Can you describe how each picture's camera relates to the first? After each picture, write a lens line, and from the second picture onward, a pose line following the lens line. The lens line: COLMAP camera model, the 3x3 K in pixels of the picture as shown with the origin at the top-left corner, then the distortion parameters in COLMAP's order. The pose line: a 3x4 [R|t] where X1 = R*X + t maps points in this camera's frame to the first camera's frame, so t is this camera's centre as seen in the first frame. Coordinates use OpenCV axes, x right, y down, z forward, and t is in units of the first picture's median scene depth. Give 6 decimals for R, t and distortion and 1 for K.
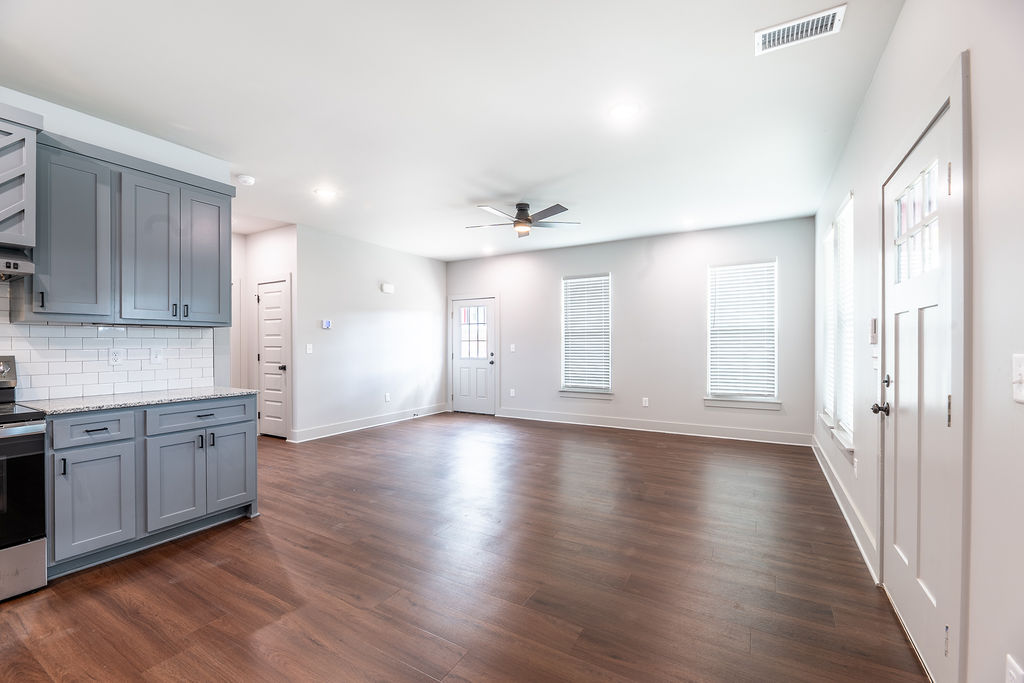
lens RADIAL K [[416.0, 0, 510.6], [0, 416.0, 345.0], [0, 0, 1]] dist [-0.000276, -0.000150]
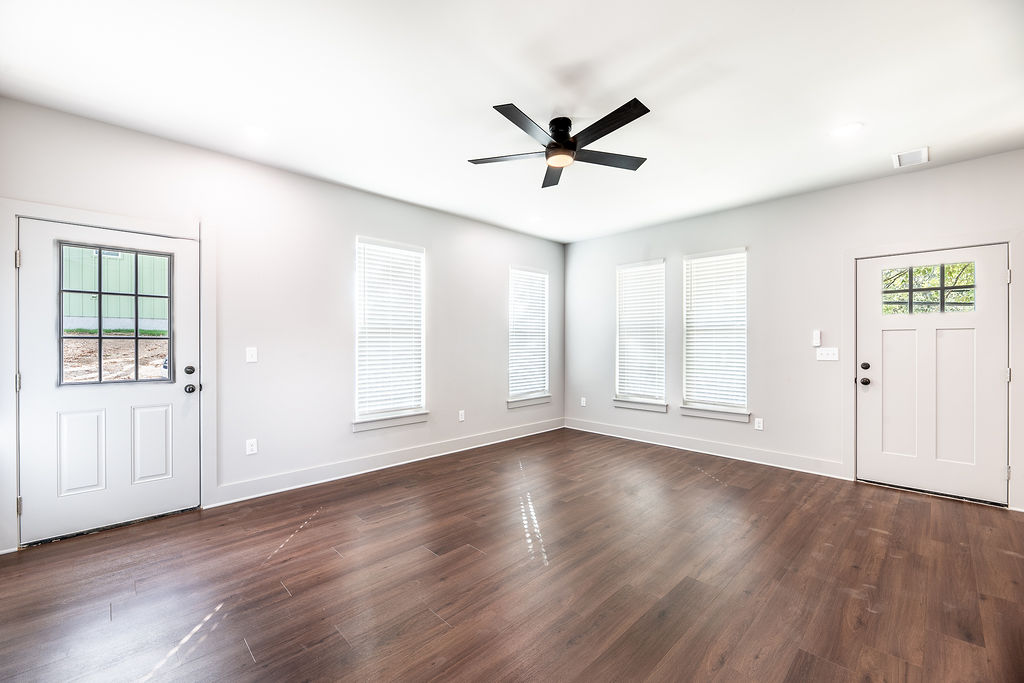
lens RADIAL K [[416.0, 0, 510.6], [0, 416.0, 345.0], [0, 0, 1]] dist [-0.000276, -0.000150]
pose [[0.282209, -0.000771, 0.959353, -0.420084], [0.001689, 0.999999, 0.000306, -0.003501], [-0.959351, 0.001534, 0.282210, 0.638590]]
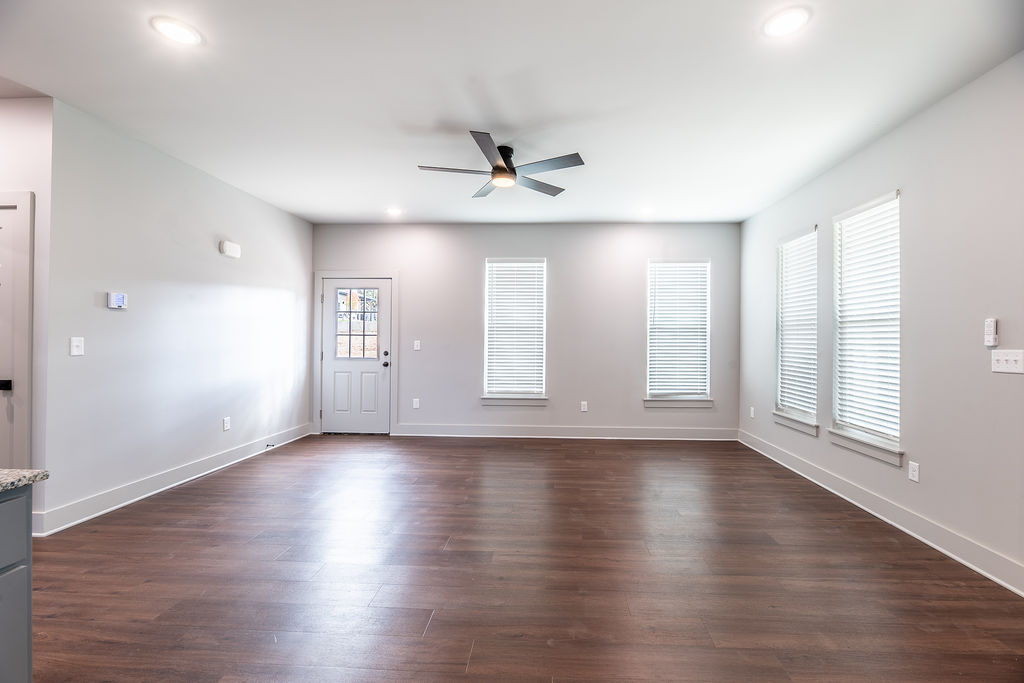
lens RADIAL K [[421.9, 0, 527.9], [0, 421.9, 336.8], [0, 0, 1]] dist [-0.002444, -0.000442]
pose [[0.886642, 0.013067, 0.462272, -0.194846], [-0.008874, 0.999897, -0.011245, -0.001481], [-0.462372, 0.005868, 0.886667, 0.237210]]
